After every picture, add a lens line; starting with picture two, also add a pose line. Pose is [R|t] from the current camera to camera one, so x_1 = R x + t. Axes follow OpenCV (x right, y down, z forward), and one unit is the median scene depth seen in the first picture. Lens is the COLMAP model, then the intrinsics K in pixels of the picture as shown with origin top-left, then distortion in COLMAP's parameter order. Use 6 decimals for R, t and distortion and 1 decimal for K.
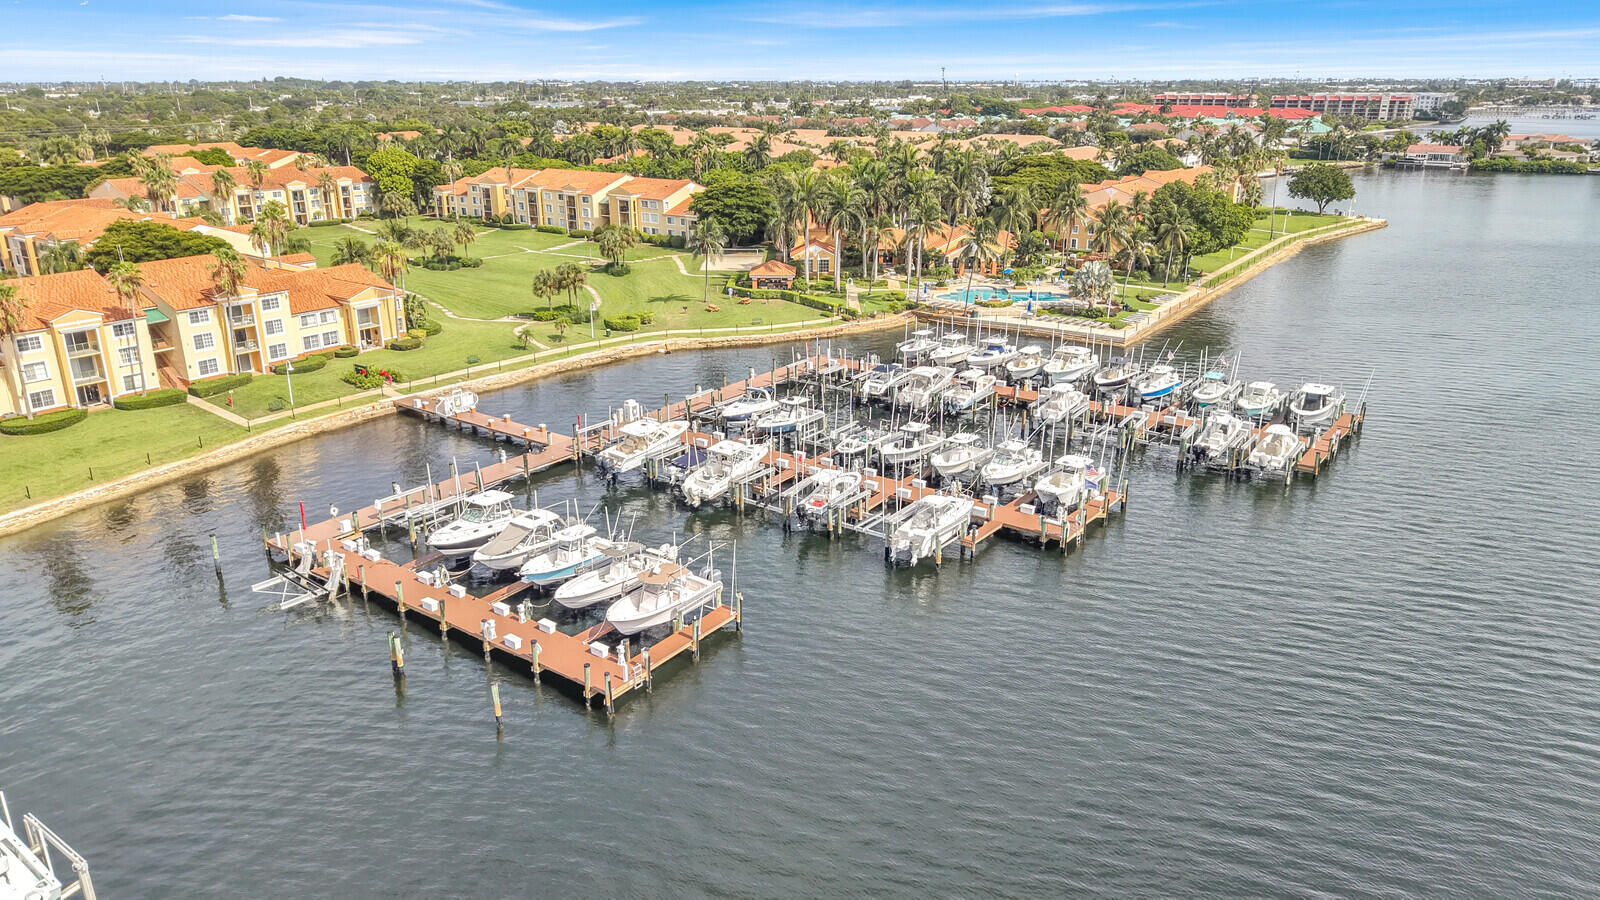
lens RADIAL K [[1062.3, 0, 800.0], [0, 1062.3, 450.0], [0, 0, 1]] dist [0.030274, -0.032586]
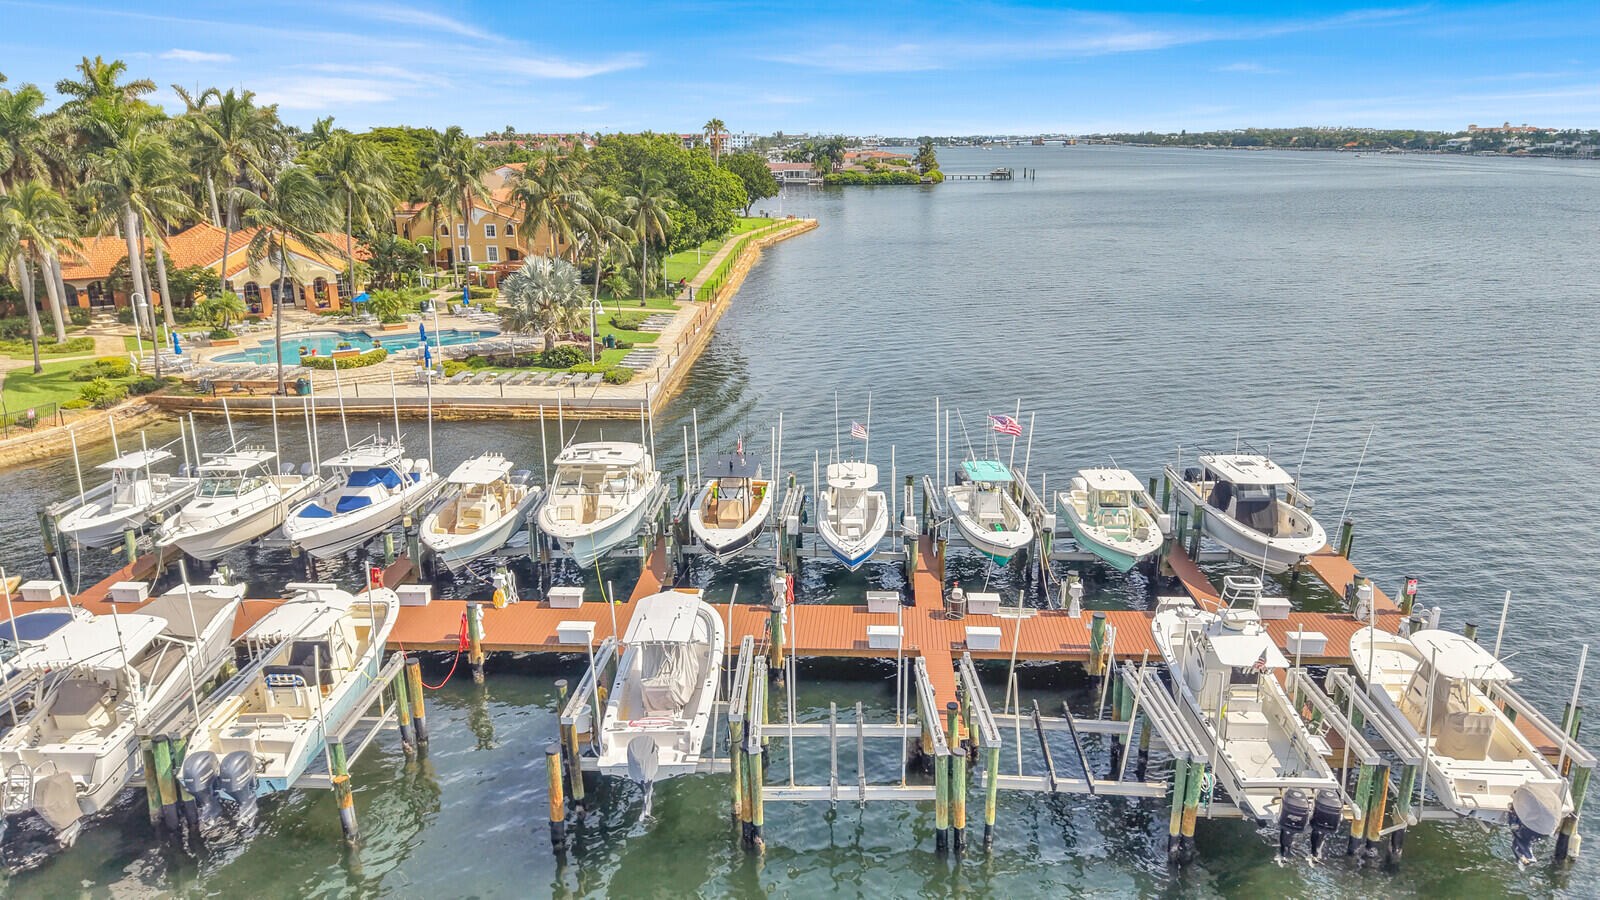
lens RADIAL K [[1062.3, 0, 800.0], [0, 1062.3, 450.0], [0, 0, 1]] dist [0.030274, -0.032586]
pose [[0.830300, -0.153554, 0.535745, 0.088652], [0.179806, 0.983697, 0.003281, -0.062773], [-0.527514, 0.093605, 0.844374, 0.489673]]
